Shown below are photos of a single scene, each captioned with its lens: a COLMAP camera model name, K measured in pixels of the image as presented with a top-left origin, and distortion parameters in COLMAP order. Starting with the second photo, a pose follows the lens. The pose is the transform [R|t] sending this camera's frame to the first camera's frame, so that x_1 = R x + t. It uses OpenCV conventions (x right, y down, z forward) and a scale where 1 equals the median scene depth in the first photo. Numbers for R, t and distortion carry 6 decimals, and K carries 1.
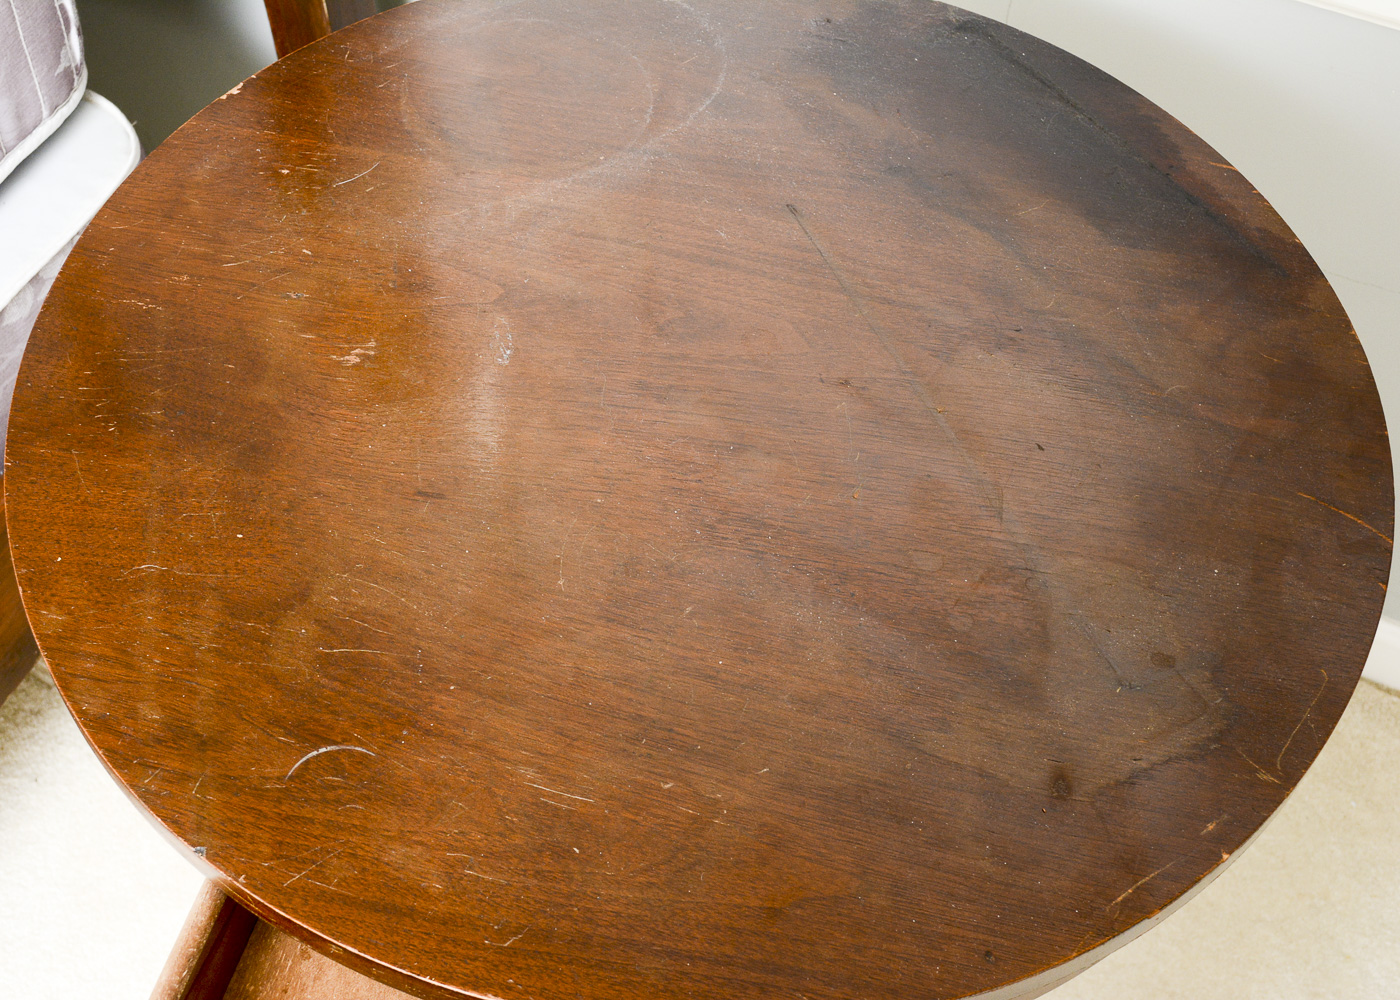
lens RADIAL K [[1772.8, 0, 701.2], [0, 1772.8, 497.5], [0, 0, 1]] dist [-0.034665, 0.000000]
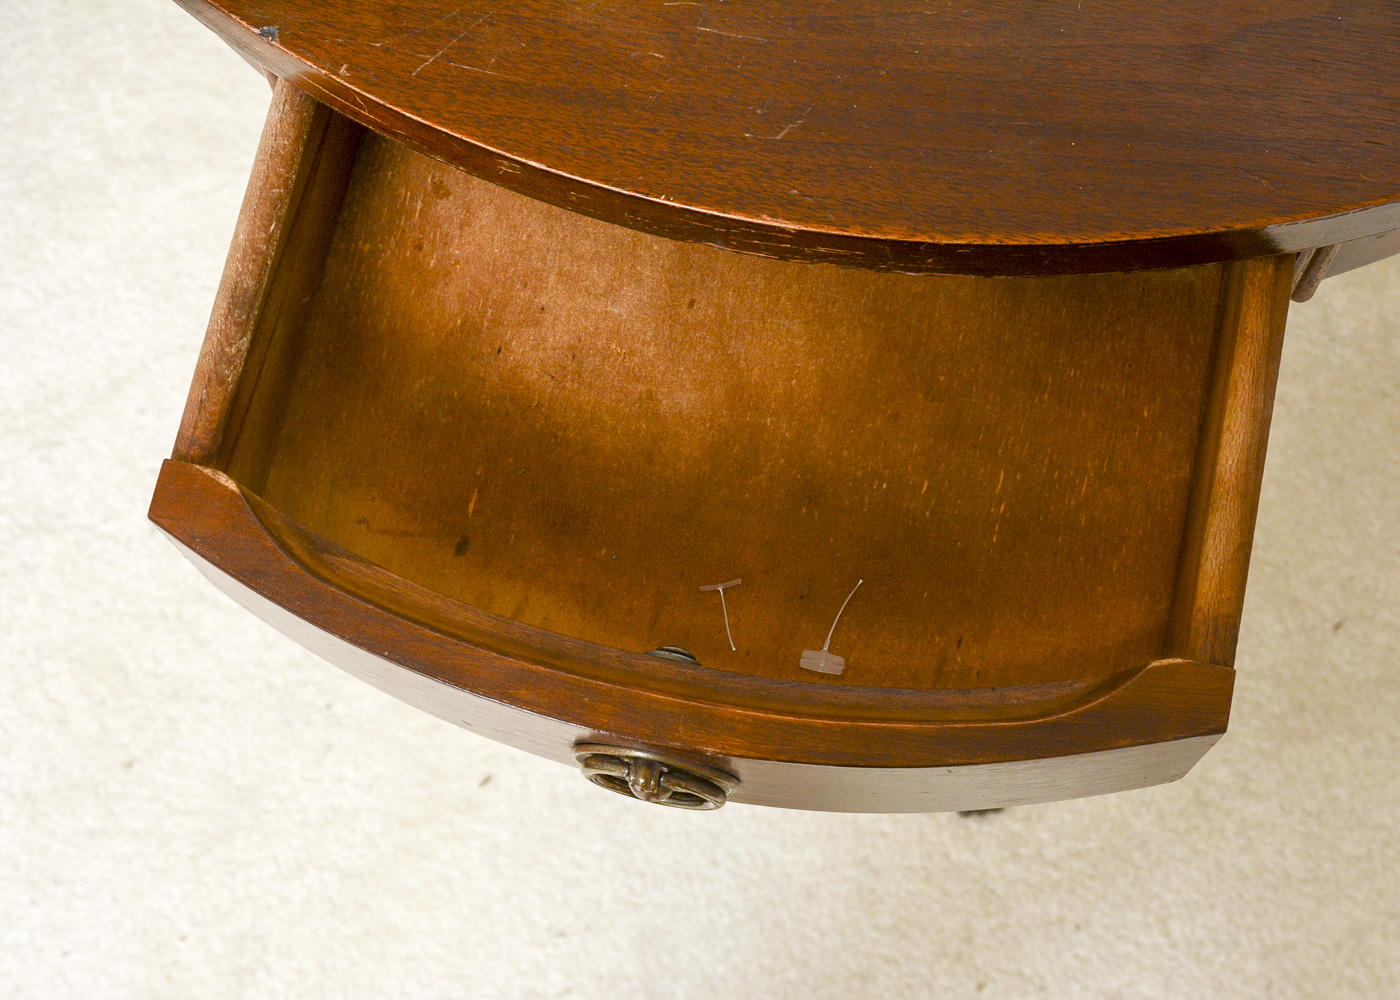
lens RADIAL K [[2418.6, 0, 700.9], [0, 2418.6, 500.0], [0, 0, 1]] dist [-0.013937, 0.000000]
pose [[0.996117, -0.073238, -0.048858, -0.103938], [0.085765, 0.932562, 0.350674, 0.069018], [0.019881, -0.353503, 0.935222, 0.149925]]
